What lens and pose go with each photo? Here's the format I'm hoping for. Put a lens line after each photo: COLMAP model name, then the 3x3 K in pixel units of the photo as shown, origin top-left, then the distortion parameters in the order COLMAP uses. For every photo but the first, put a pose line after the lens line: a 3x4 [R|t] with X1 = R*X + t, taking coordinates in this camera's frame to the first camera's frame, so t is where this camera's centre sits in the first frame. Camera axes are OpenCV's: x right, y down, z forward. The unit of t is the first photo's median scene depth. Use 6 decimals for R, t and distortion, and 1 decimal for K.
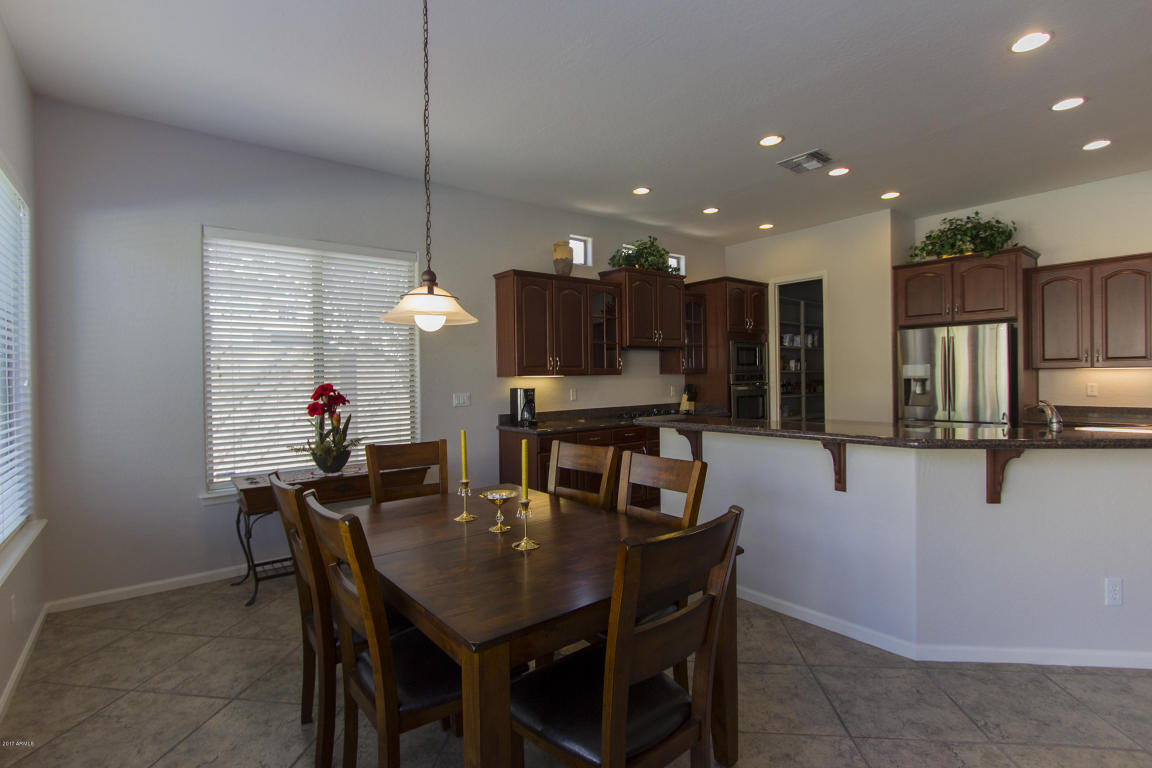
lens RADIAL K [[533.3, 0, 527.6], [0, 533.3, 381.7], [0, 0, 1]] dist [-0.016533, 0.001373]
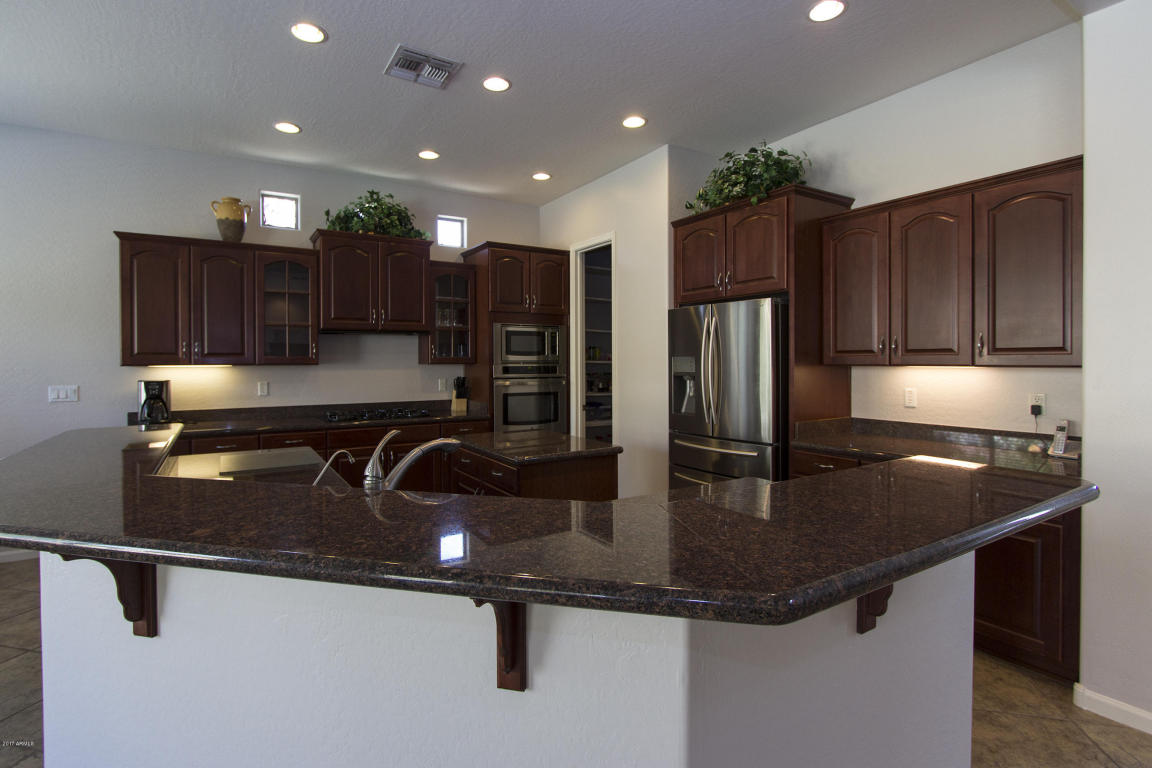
lens RADIAL K [[533.3, 0, 576.8], [0, 533.3, 372.6], [0, 0, 1]] dist [-0.016533, 0.001373]
pose [[0.994548, 0.015104, -0.103184, 0.670639], [-0.014027, 0.999839, 0.011156, -0.016430], [0.103336, -0.009648, 0.994600, 0.259245]]
